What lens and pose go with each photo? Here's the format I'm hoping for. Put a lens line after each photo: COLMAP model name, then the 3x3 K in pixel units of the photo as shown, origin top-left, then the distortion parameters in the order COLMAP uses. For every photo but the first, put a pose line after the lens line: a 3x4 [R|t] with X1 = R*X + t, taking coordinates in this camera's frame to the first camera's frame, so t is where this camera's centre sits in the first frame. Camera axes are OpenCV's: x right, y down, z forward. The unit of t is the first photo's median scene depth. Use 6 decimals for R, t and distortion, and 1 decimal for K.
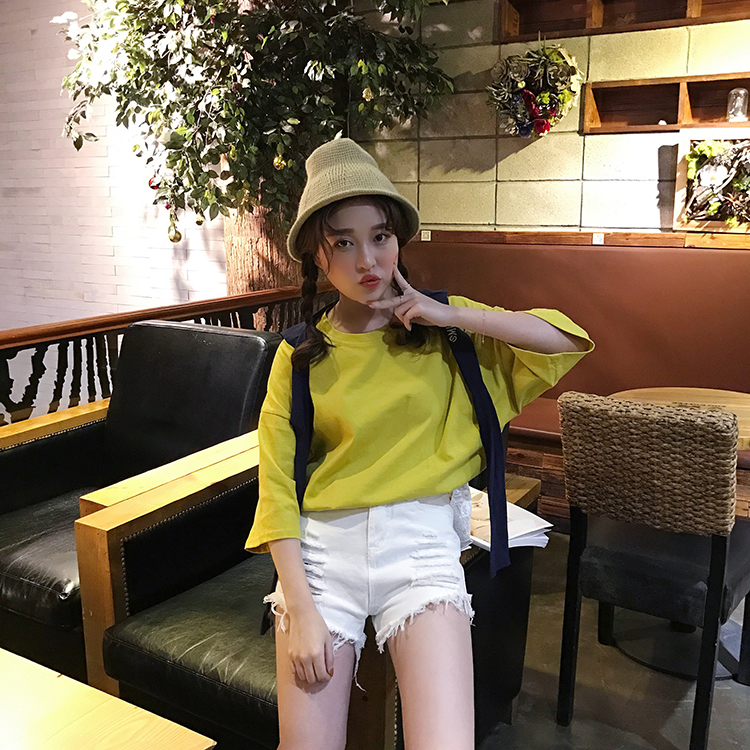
lens RADIAL K [[826.7, 0, 385.1], [0, 826.7, 378.2], [0, 0, 1]] dist [-0.014904, 0.000000]
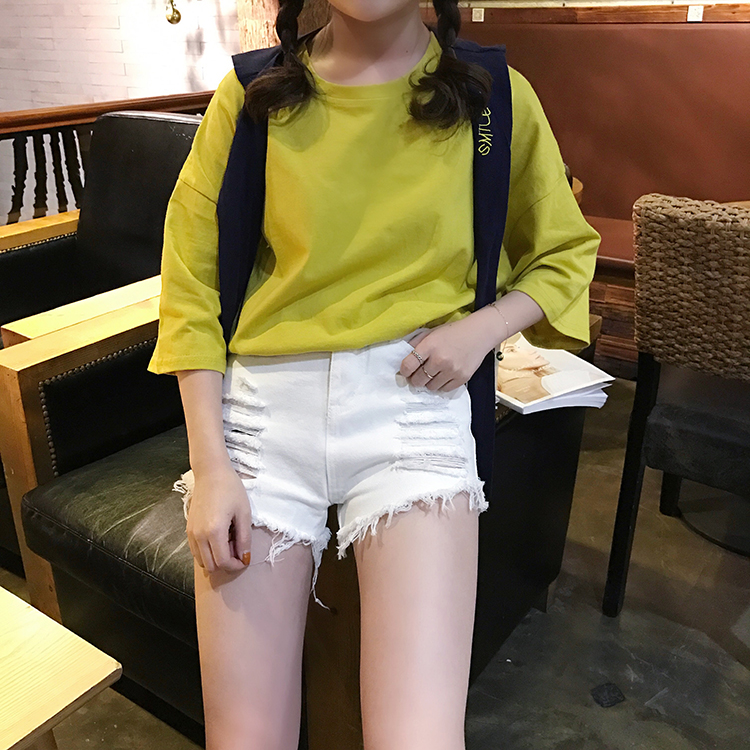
lens RADIAL K [[826.7, 0, 369.8], [0, 826.7, 375.1], [0, 0, 1]] dist [-0.014904, 0.000000]
pose [[0.995761, 0.028210, -0.087547, 0.045638], [-0.010397, 0.980227, 0.197601, 0.029444], [0.091390, -0.195853, 0.976365, 0.237789]]
